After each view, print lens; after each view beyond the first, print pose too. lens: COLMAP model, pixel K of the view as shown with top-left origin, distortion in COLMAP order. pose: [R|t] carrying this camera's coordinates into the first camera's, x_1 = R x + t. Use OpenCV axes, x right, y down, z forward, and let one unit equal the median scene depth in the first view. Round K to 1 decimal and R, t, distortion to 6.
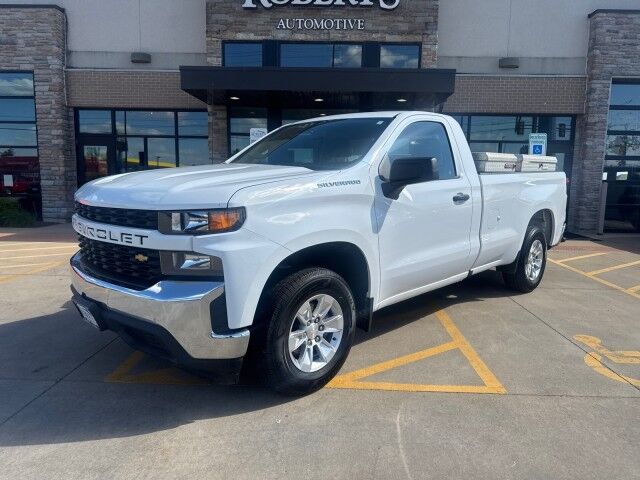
lens RADIAL K [[457.9, 0, 320.0], [0, 457.9, 240.0], [0, 0, 1]] dist [0.003338, -0.002993]
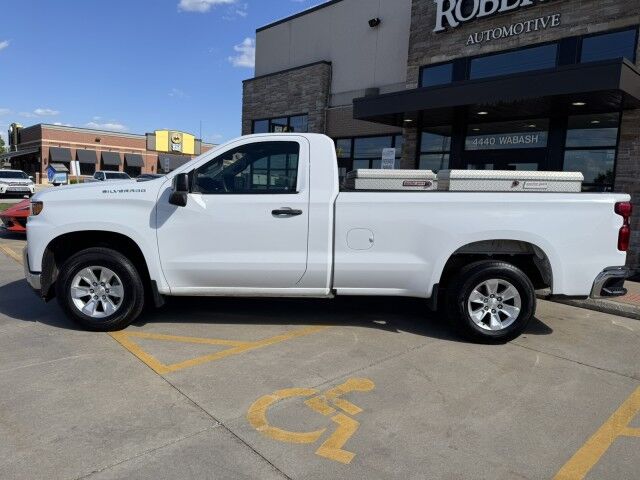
lens RADIAL K [[452.6, 0, 324.8], [0, 452.6, 241.1], [0, 0, 1]] dist [0.042947, -0.047938]
pose [[0.700181, 0.099354, -0.707018, 0.430725], [-0.126770, 0.991836, 0.013834, -0.020162], [0.702620, 0.079943, 0.707060, 0.129644]]
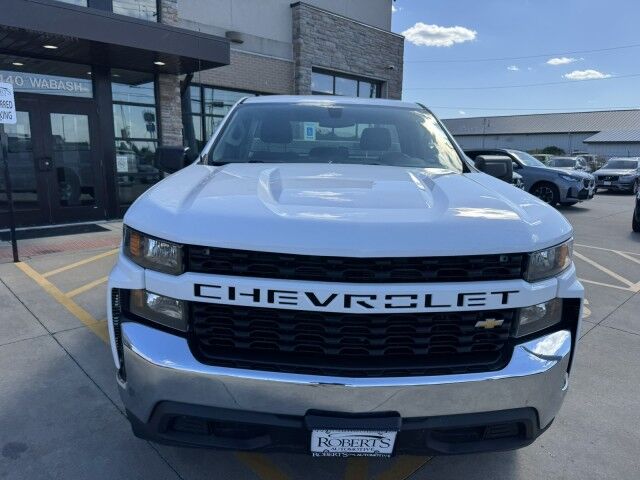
lens RADIAL K [[462.4, 0, 313.8], [0, 462.4, 241.7], [0, 0, 1]] dist [0.037332, -0.055221]
pose [[0.711993, -0.136920, 0.688708, -0.266502], [0.083536, 0.990356, 0.110529, -0.048164], [-0.697200, -0.021164, 0.716564, 0.162750]]
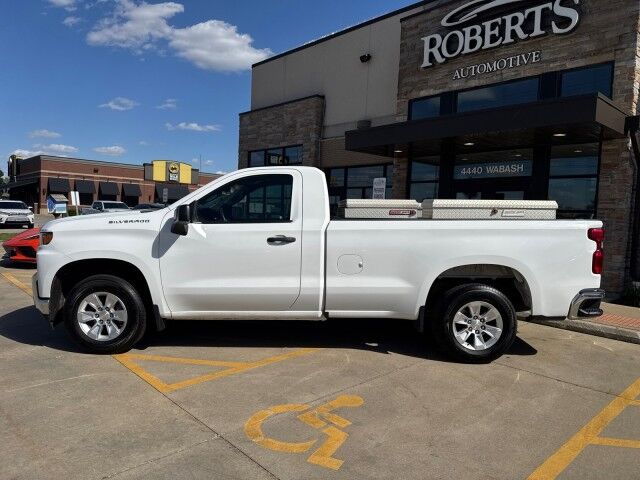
lens RADIAL K [[451.6, 0, 321.3], [0, 451.6, 247.3], [0, 0, 1]] dist [0.049618, -0.060038]
pose [[0.701412, 0.060718, -0.710165, 0.452226], [-0.119336, 0.992305, -0.033025, -0.019033], [0.702695, 0.107913, 0.703260, 0.113857]]
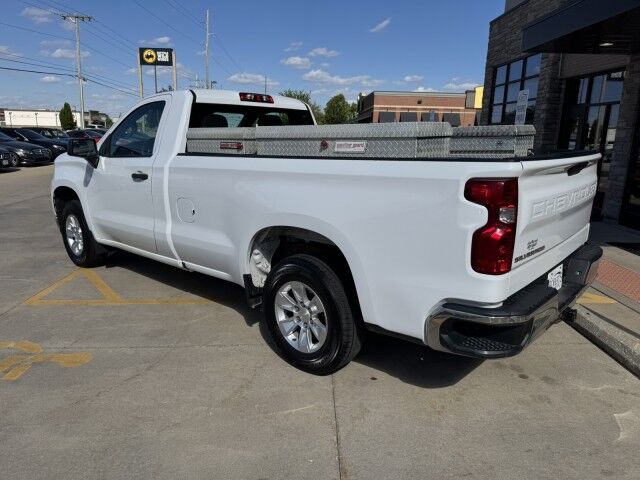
lens RADIAL K [[452.6, 0, 324.8], [0, 452.6, 241.1], [0, 0, 1]] dist [0.042947, -0.047938]
pose [[0.056674, 0.215524, -0.974853, 0.528197], [-0.152511, 0.966831, 0.204884, -0.087137], [0.986675, 0.137064, 0.087664, 0.519701]]
